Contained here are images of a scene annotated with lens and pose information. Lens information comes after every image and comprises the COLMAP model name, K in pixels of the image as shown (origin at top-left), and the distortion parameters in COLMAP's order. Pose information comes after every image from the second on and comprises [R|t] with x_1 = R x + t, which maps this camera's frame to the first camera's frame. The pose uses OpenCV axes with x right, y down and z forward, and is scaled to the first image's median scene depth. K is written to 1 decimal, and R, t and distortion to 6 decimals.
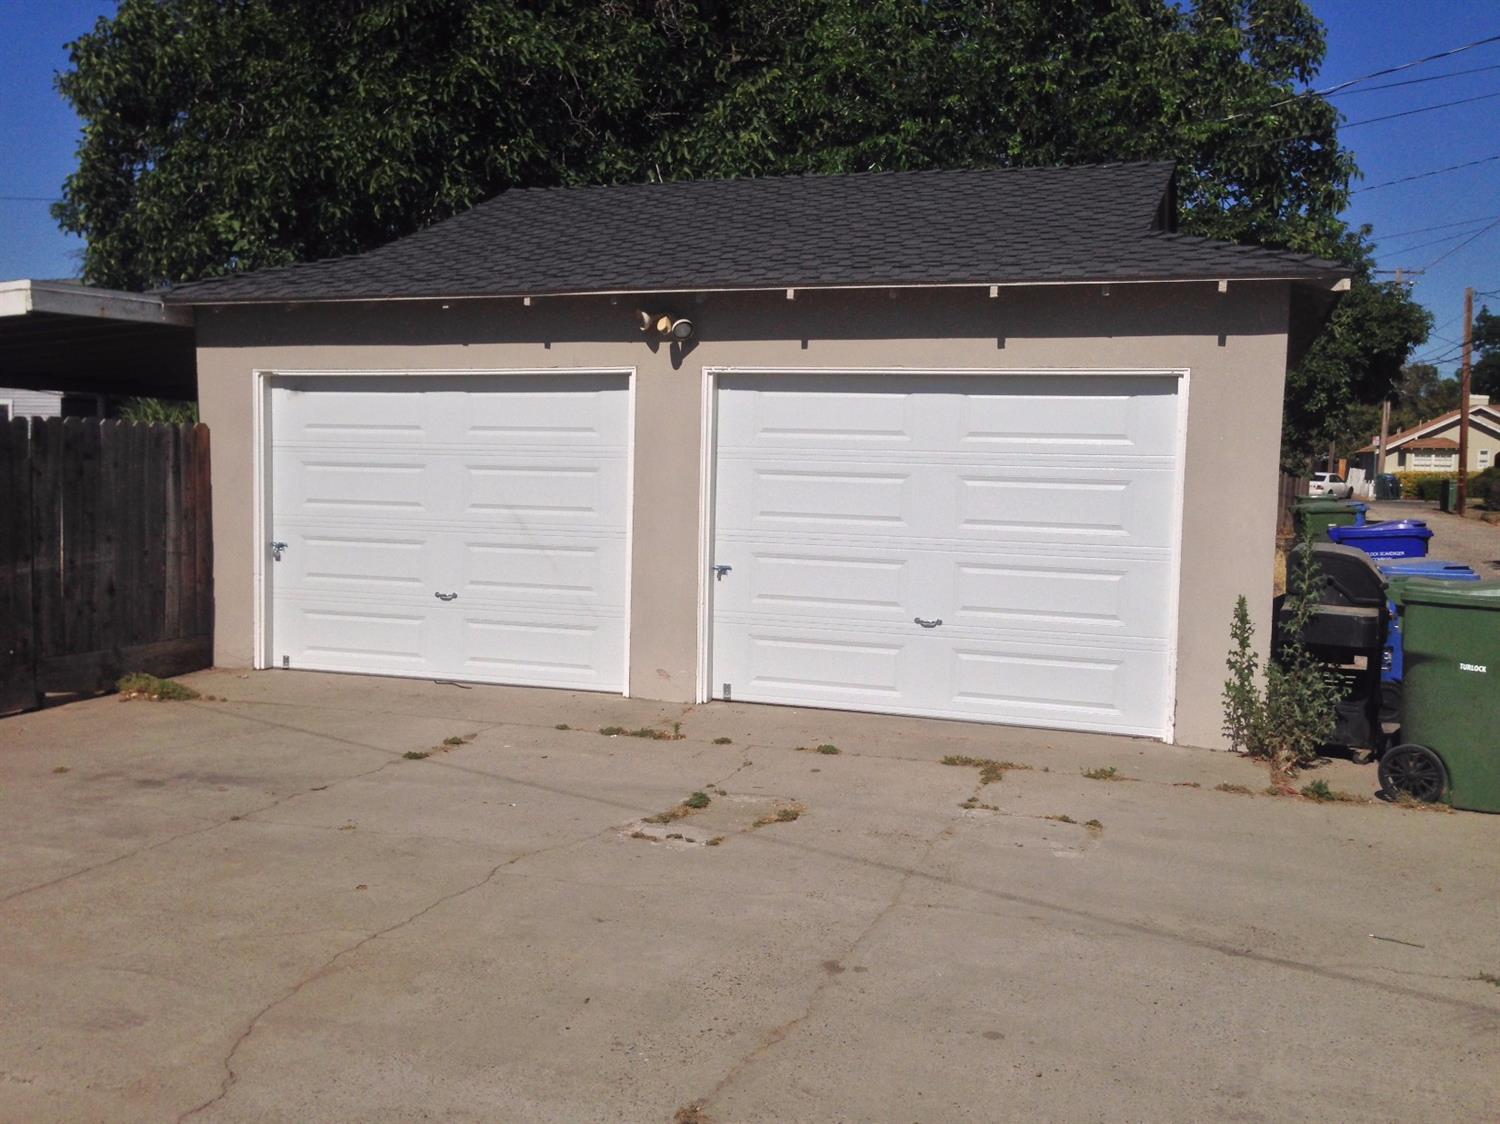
lens RADIAL K [[1407.5, 0, 744.1], [0, 1407.5, 566.4], [0, 0, 1]] dist [0.061265, 0.000000]
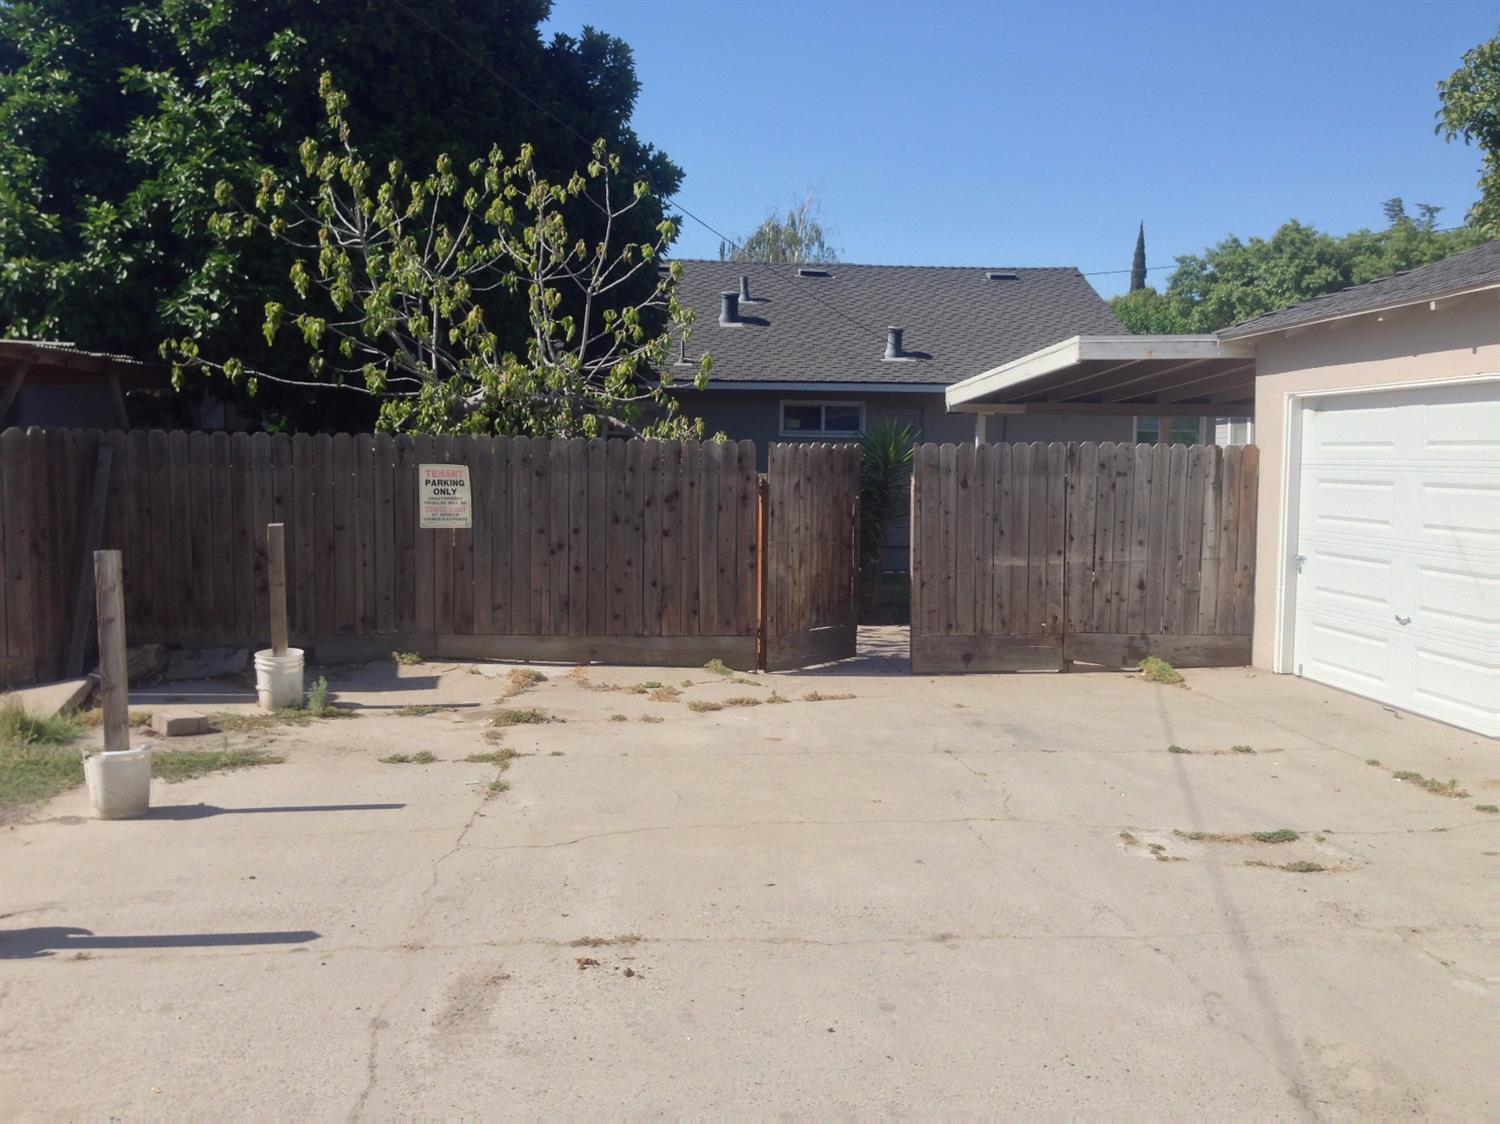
lens RADIAL K [[1407.5, 0, 743.1], [0, 1407.5, 557.0], [0, 0, 1]] dist [0.061265, 0.000000]
pose [[0.414305, 0.056999, -0.908351, 0.532345], [-0.077607, 0.996615, 0.027141, -0.014425], [0.906823, 0.059250, 0.417326, 0.213541]]
